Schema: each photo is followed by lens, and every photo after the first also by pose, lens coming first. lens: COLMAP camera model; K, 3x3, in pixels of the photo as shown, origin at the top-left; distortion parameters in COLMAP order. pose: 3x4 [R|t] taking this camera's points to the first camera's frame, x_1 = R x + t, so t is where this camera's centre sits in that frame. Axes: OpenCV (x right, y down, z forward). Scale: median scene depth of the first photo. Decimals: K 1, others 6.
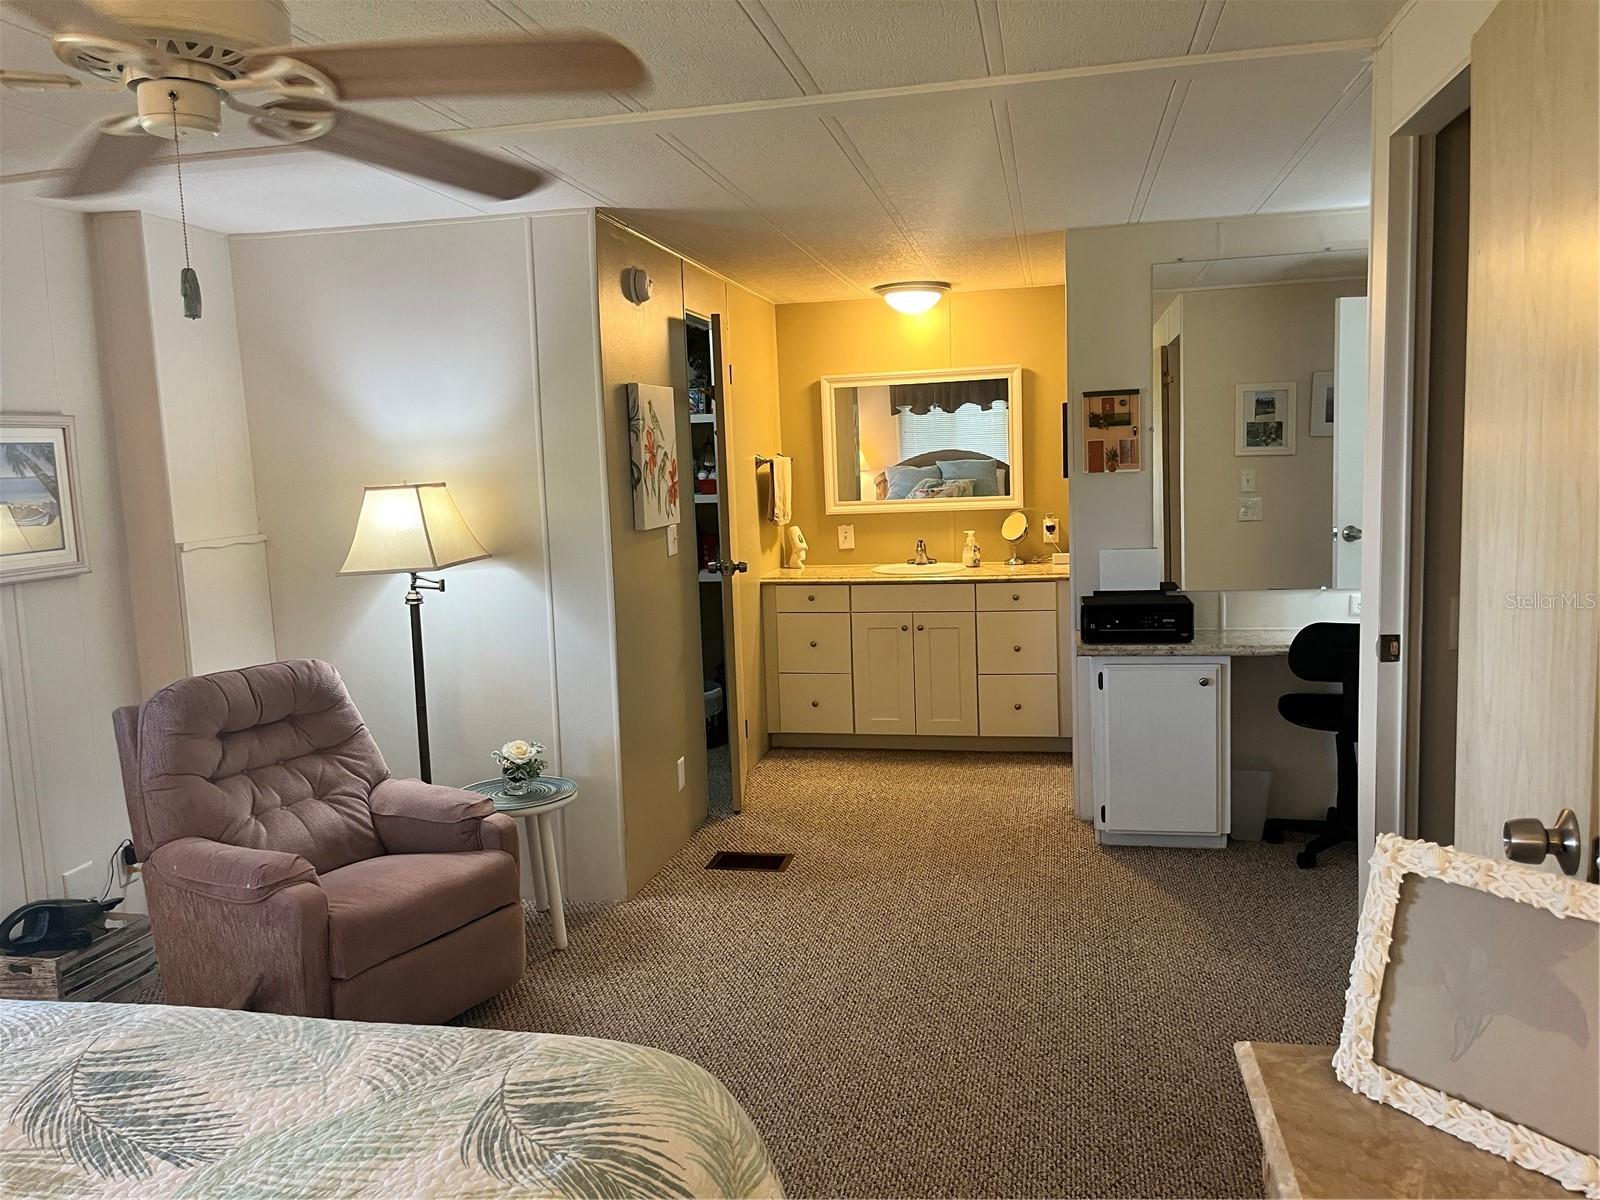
lens RADIAL K [[1215.9, 0, 792.8], [0, 1215.9, 597.0], [0, 0, 1]] dist [0.065995, -0.085493]
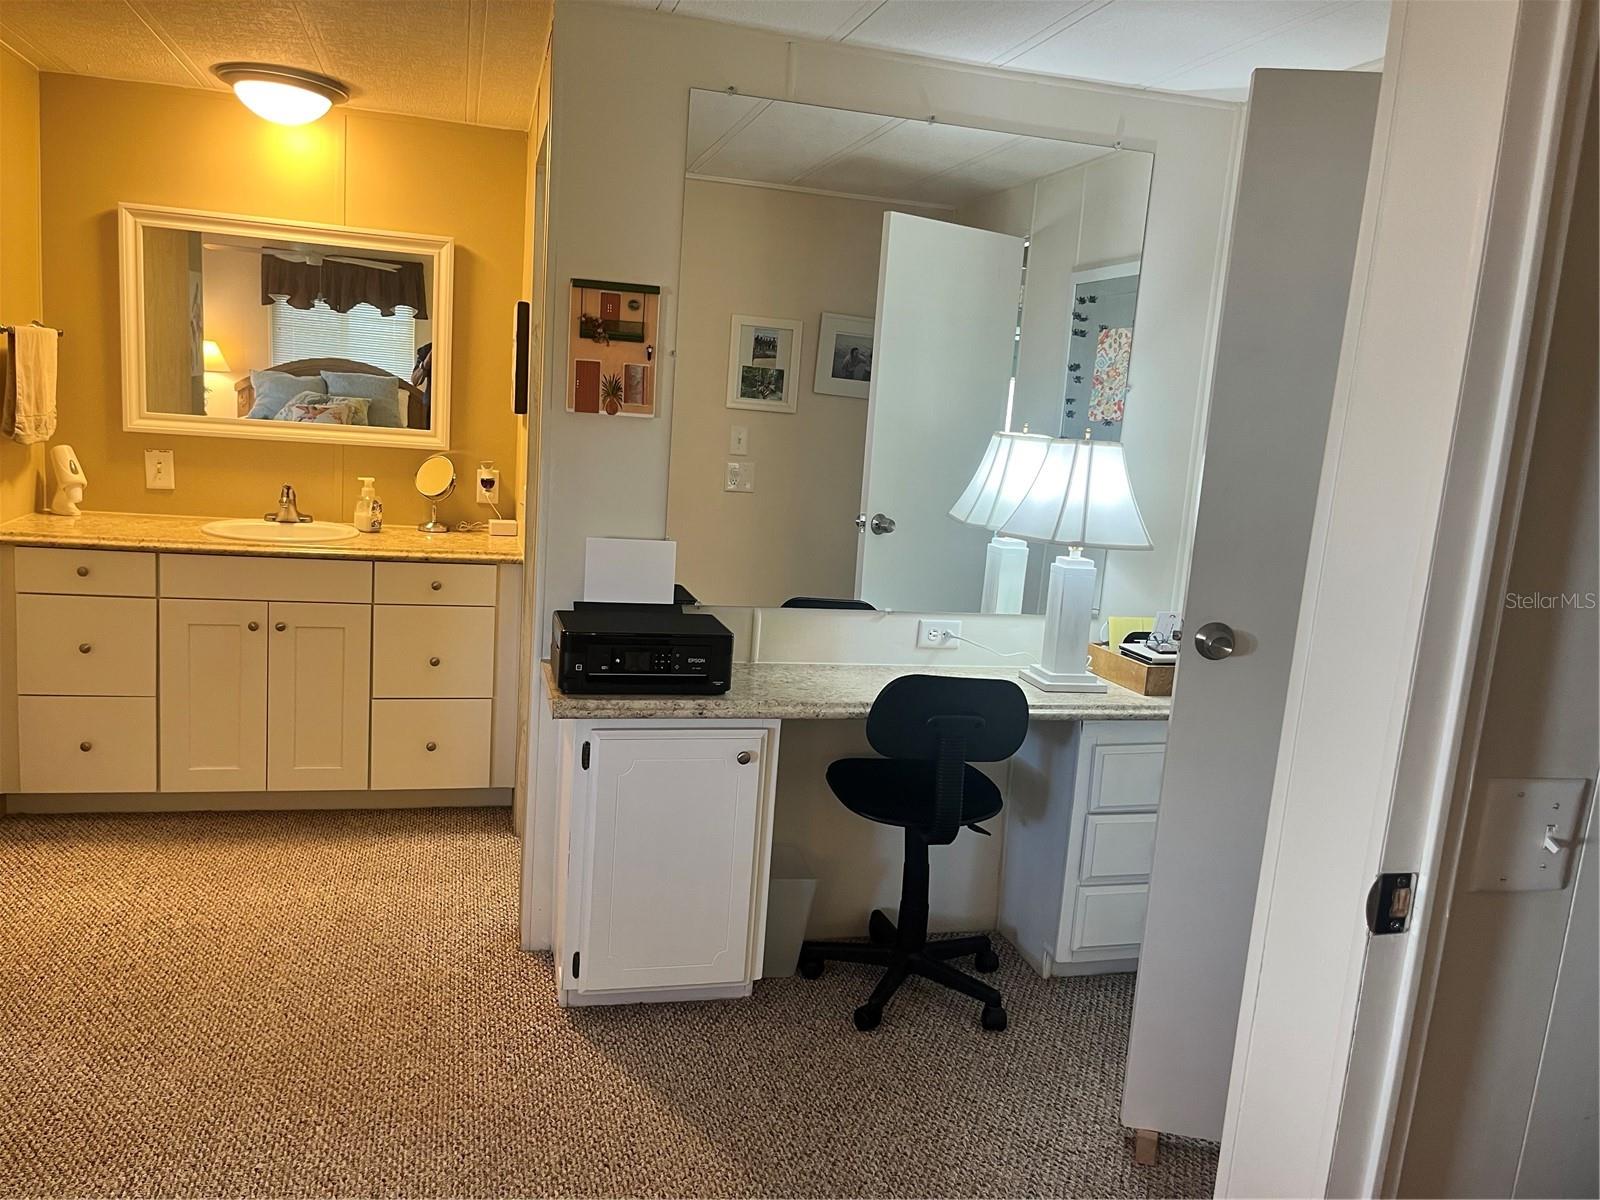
lens RADIAL K [[1215.9, 0, 783.1], [0, 1215.9, 605.0], [0, 0, 1]] dist [0.065995, -0.085493]
pose [[0.885778, 0.027385, 0.463300, 0.039815], [-0.055742, 0.997309, 0.047621, -0.030393], [-0.460749, -0.068007, 0.884921, 0.307322]]
